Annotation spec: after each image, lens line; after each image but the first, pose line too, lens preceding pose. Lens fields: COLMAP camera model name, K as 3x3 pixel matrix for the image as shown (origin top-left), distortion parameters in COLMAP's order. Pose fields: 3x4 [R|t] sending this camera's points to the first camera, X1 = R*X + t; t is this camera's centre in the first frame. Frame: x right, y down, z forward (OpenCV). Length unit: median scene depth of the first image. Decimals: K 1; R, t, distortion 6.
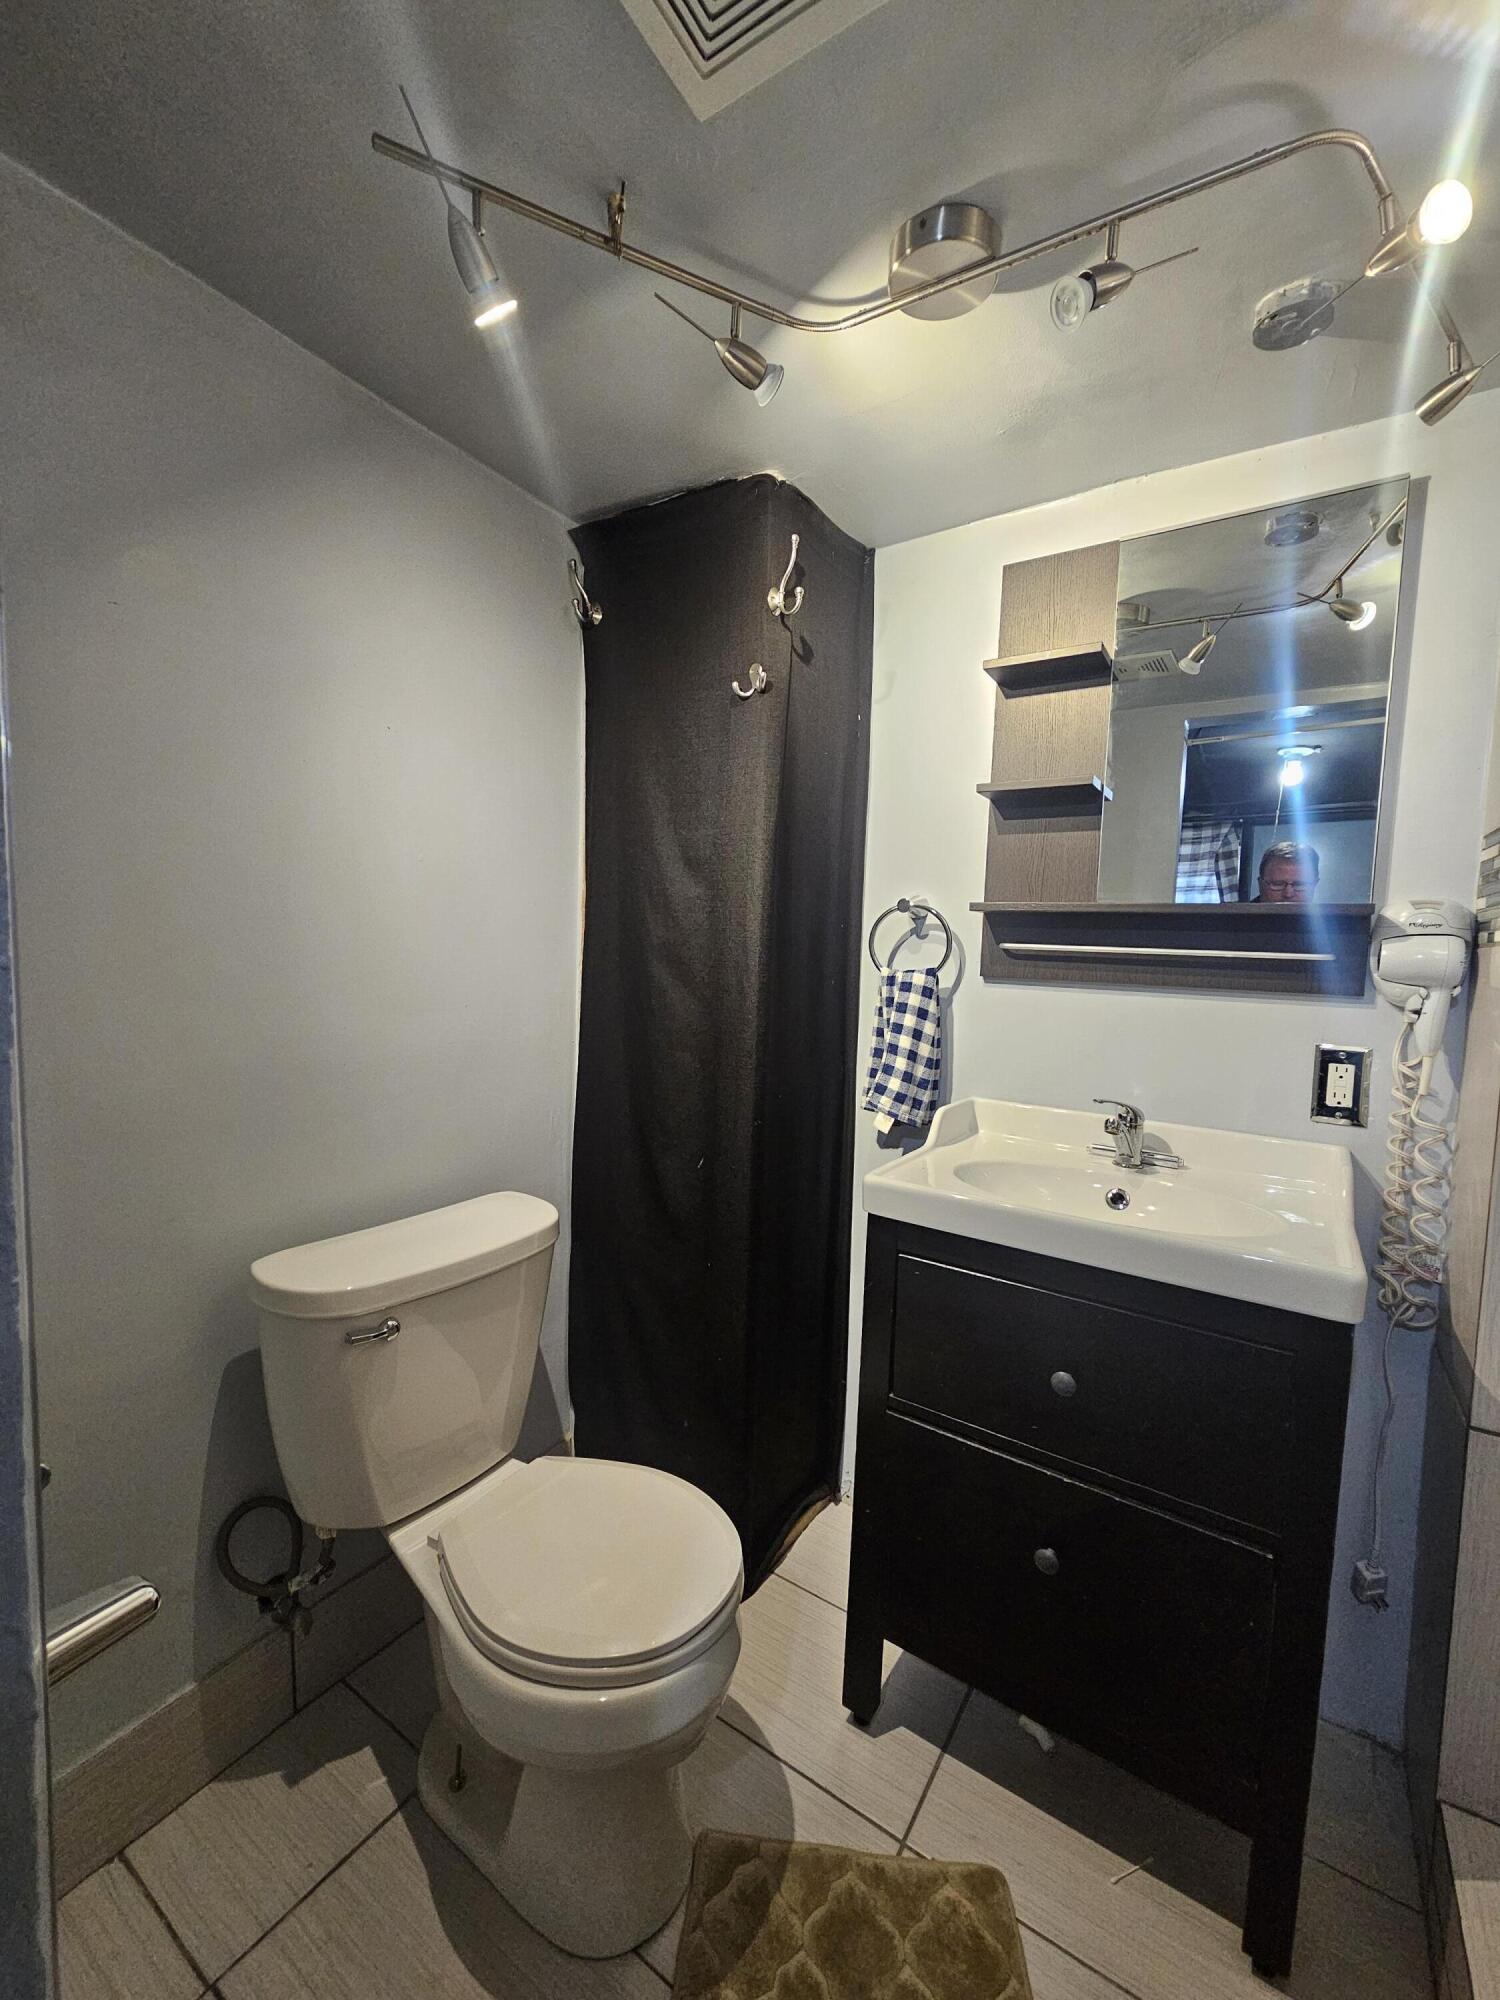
lens RADIAL K [[812.0, 0, 744.9], [0, 812.0, 1008.7], [0, 0, 1]] dist [-0.001385, -0.000163]
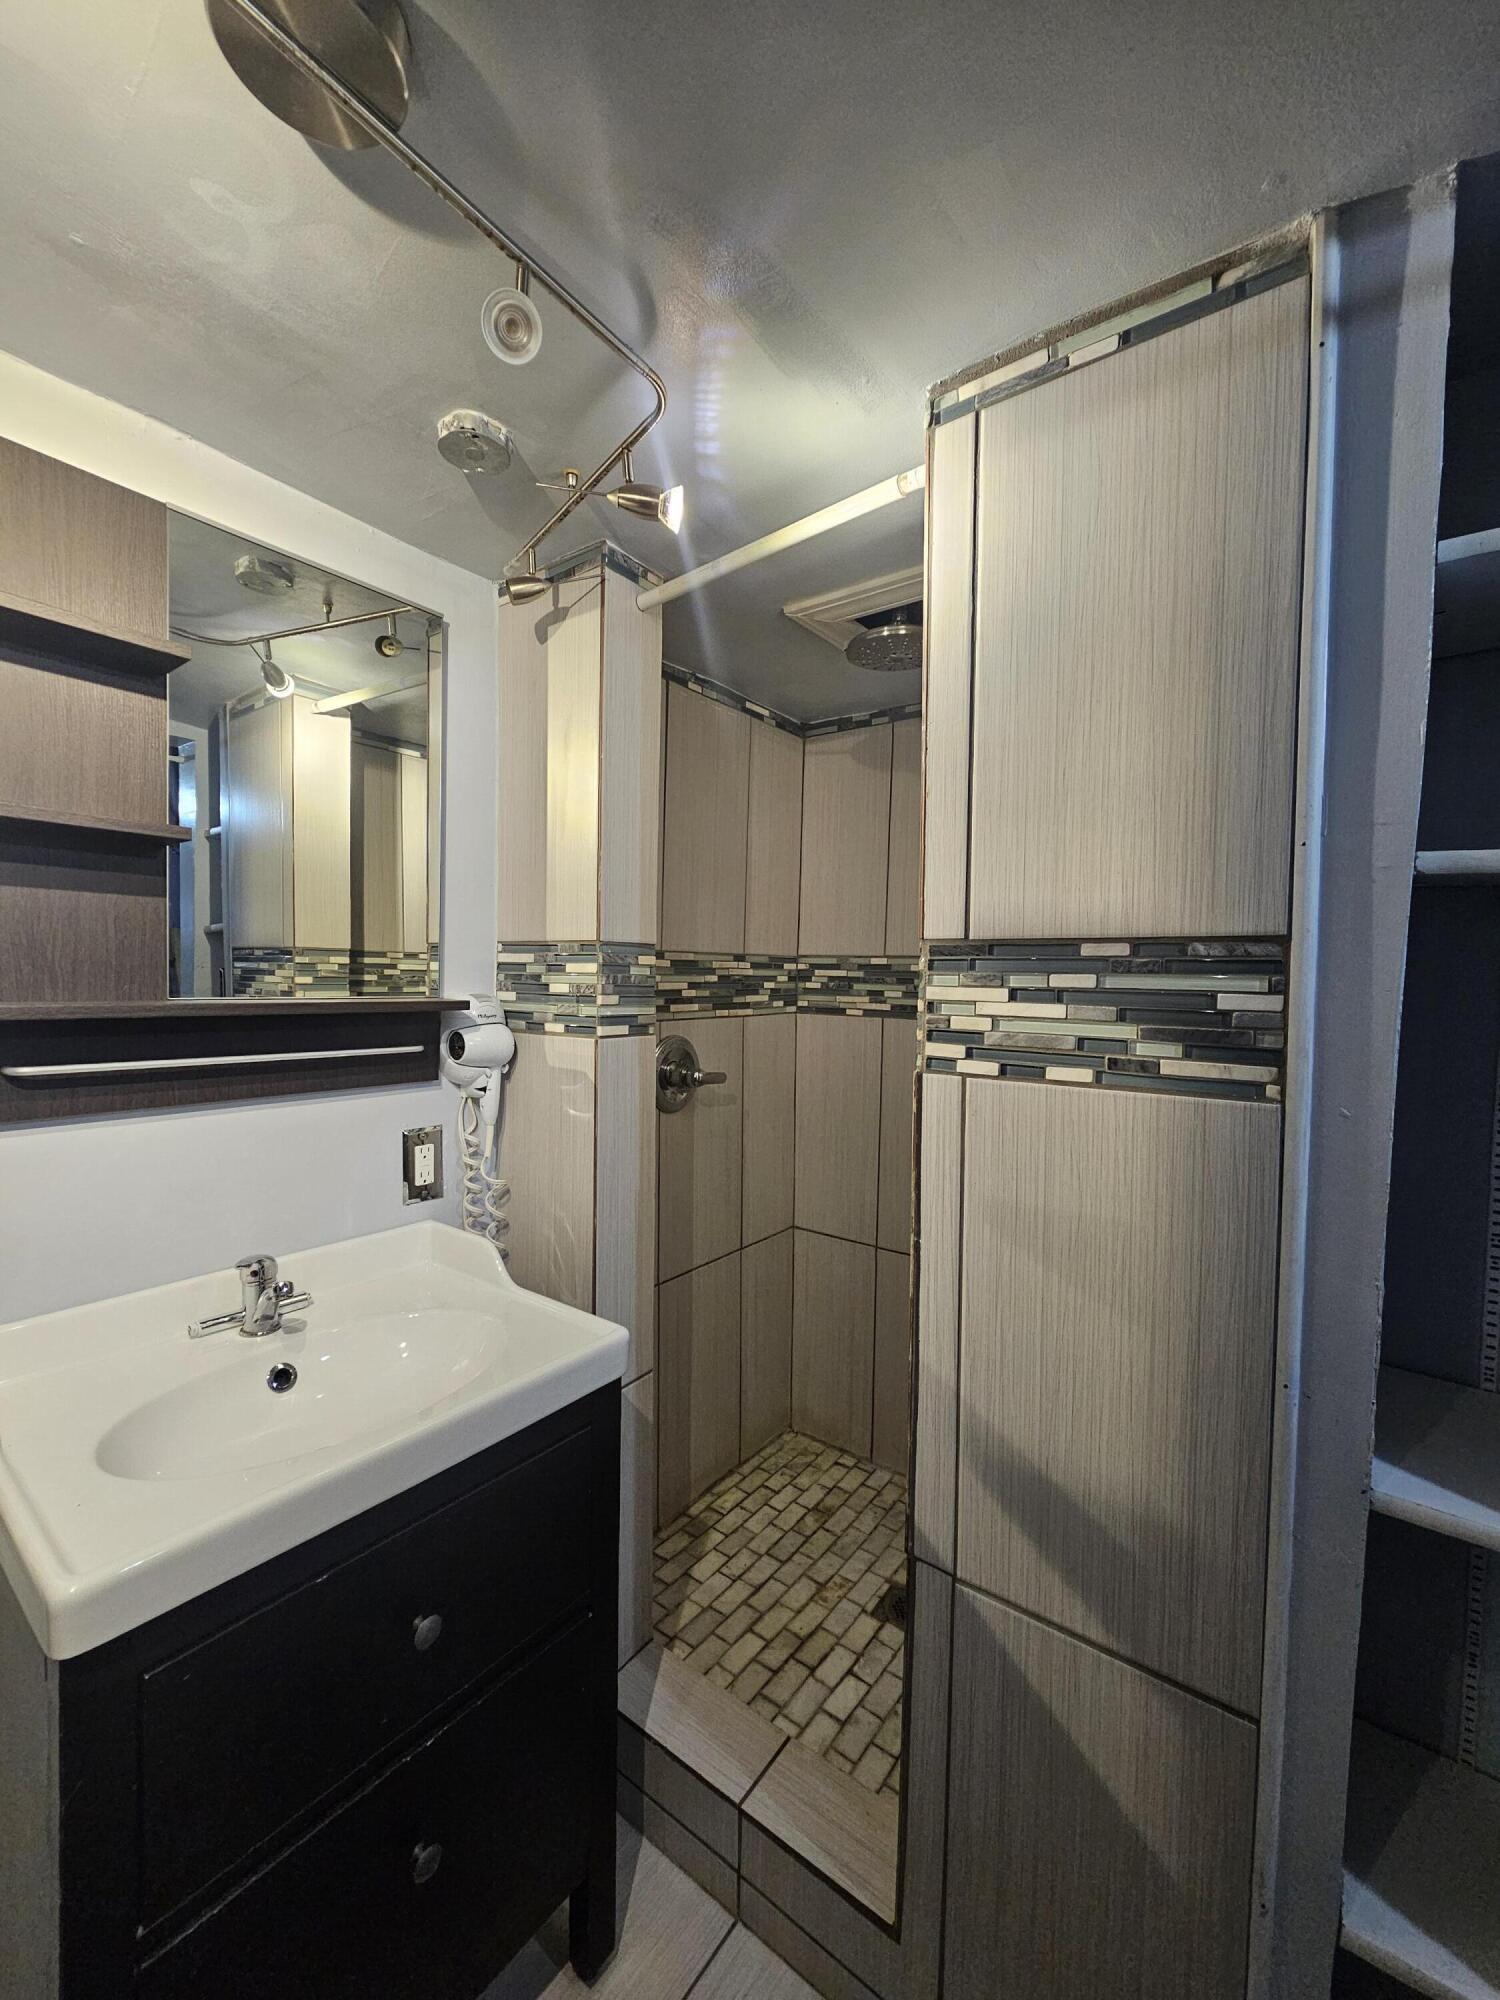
lens RADIAL K [[812.0, 0, 744.9], [0, 812.0, 1008.7], [0, 0, 1]] dist [-0.001385, -0.000163]
pose [[0.066332, -0.072050, 0.995193, -0.284487], [0.059649, 0.995892, 0.068125, -0.157181], [-0.996013, 0.054843, 0.070357, 0.495267]]
